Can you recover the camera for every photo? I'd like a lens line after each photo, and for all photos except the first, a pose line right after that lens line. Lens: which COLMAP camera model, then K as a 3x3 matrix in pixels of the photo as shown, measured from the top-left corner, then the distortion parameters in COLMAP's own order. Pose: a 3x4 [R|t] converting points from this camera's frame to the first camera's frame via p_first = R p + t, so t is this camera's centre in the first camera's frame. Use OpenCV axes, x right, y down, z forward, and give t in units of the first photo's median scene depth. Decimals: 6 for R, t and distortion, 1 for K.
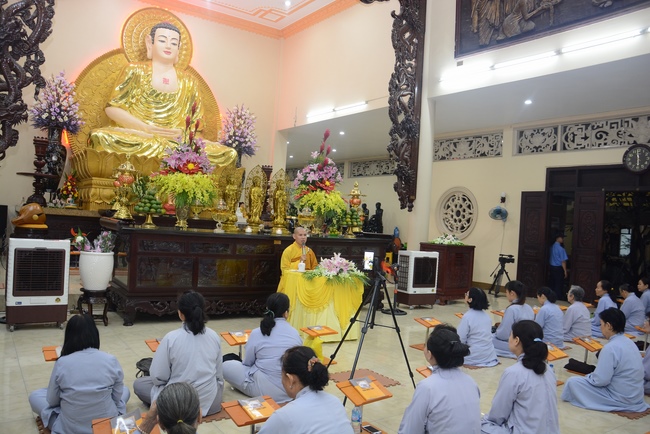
lens RADIAL K [[493.8, 0, 325.0], [0, 493.8, 217.0], [0, 0, 1]] dist [-0.085443, 0.008754]
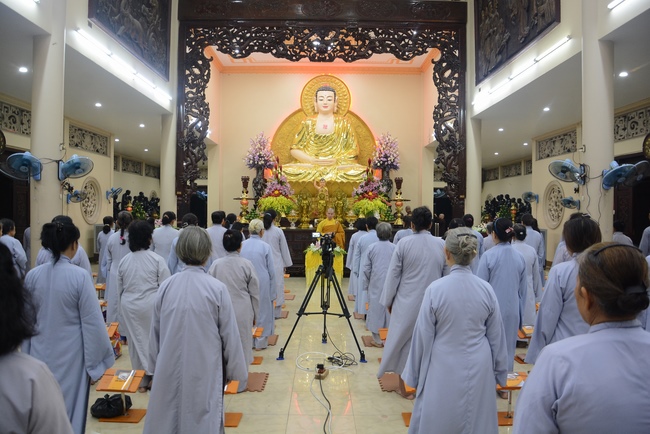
lens RADIAL K [[493.8, 0, 325.0], [0, 493.8, 217.0], [0, 0, 1]] dist [-0.085443, 0.008754]
pose [[0.814851, -0.046441, -0.577807, 0.628977], [0.047561, 0.998781, -0.013203, 0.013669], [0.577716, -0.016722, 0.816066, -0.262391]]
